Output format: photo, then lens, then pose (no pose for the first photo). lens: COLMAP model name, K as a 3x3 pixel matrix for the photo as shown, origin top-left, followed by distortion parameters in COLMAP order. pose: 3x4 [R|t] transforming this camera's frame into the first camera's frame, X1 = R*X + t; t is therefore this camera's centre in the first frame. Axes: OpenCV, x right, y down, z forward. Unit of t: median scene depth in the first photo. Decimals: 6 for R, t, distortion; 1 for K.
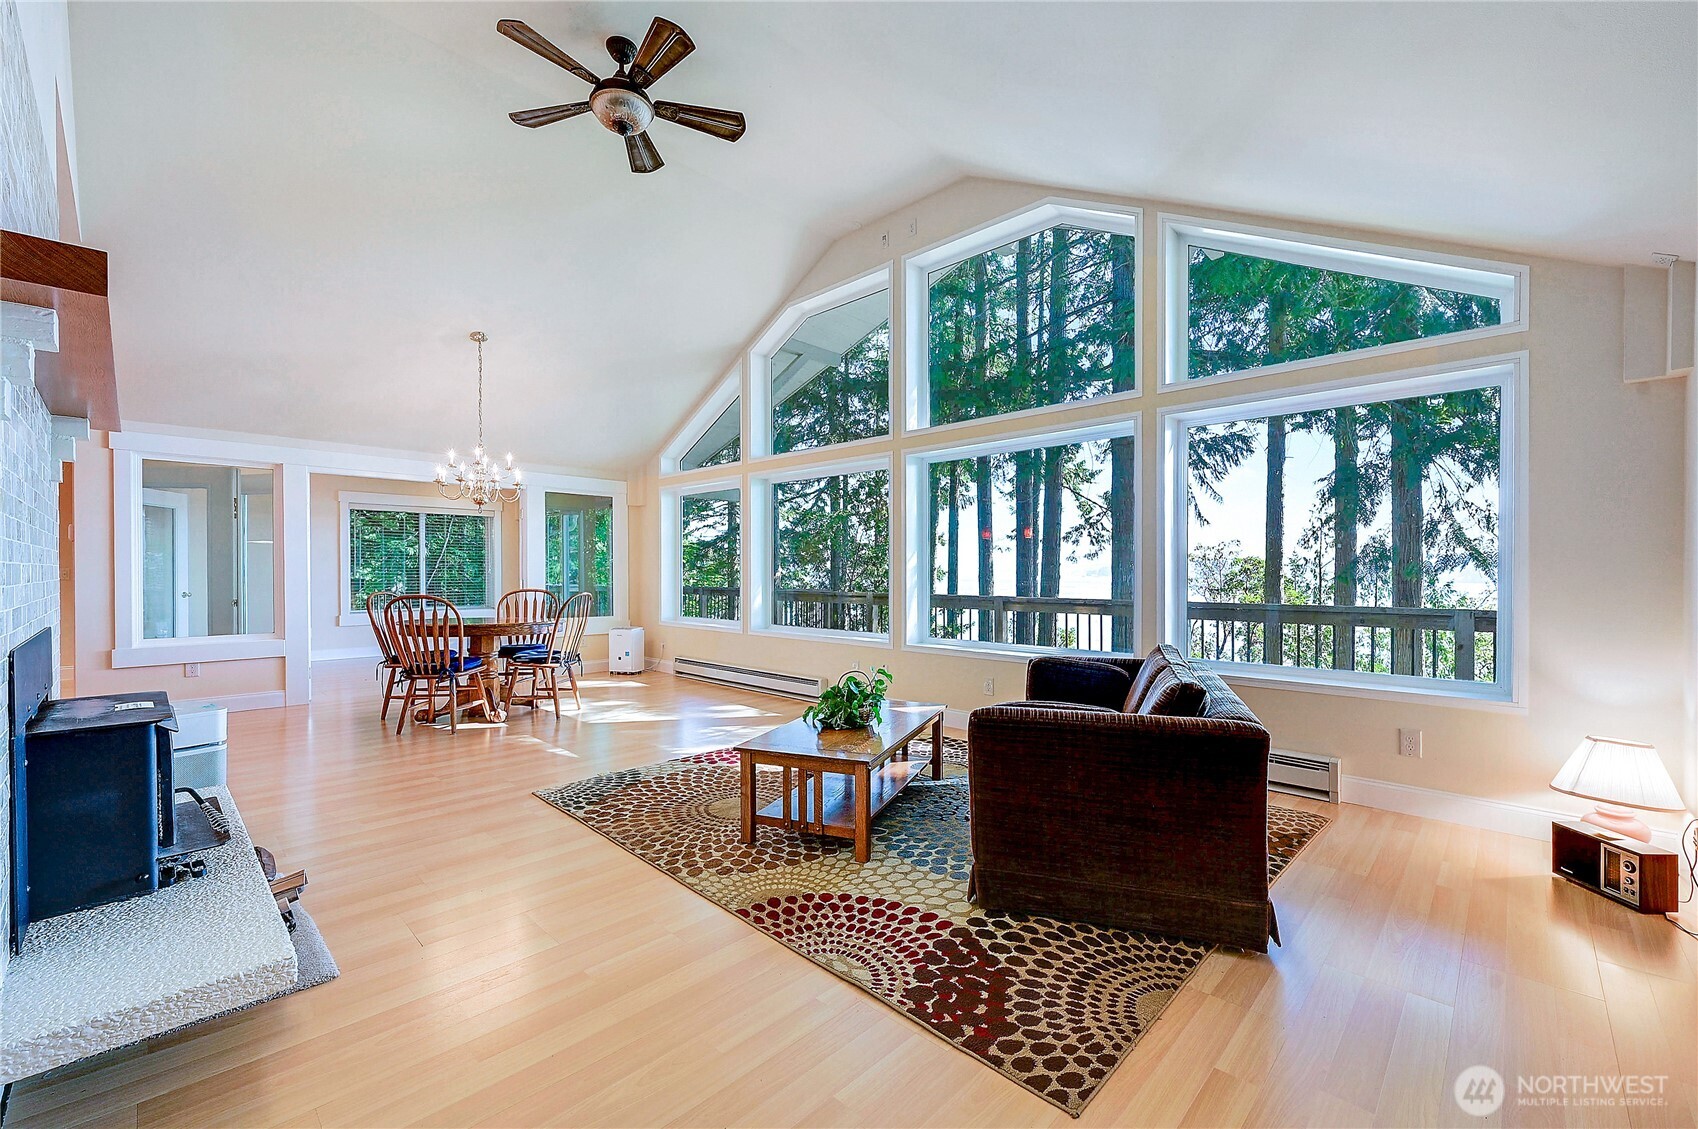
lens RADIAL K [[702.1, 0, 862.3], [0, 702.1, 568.2], [0, 0, 1]] dist [-0.000949, 0.001737]
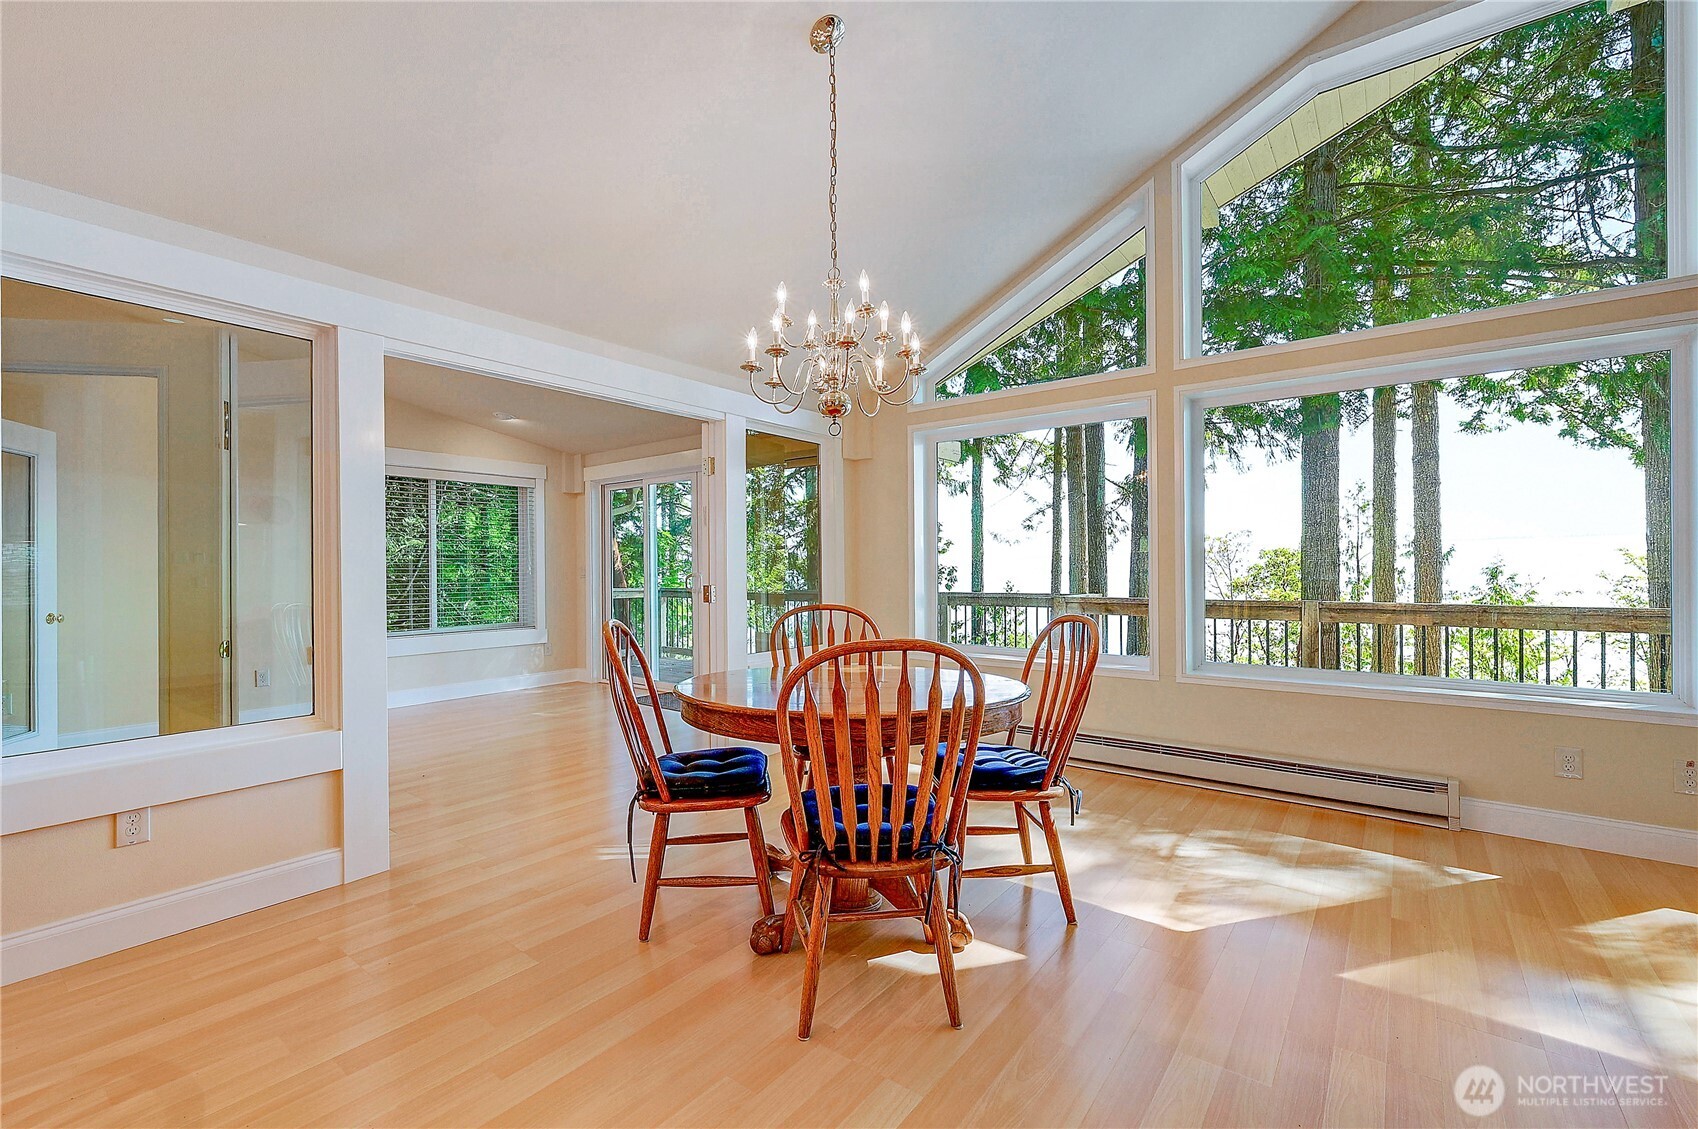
lens RADIAL K [[735.5, 0, 836.5], [0, 735.5, 569.9], [0, 0, 1]] dist [0.002049, 0.000114]
pose [[0.995861, -0.004574, 0.090774, -0.182096], [0.003798, 0.999955, 0.008719, 0.000420], [-0.090810, -0.008338, 0.995833, 0.170779]]
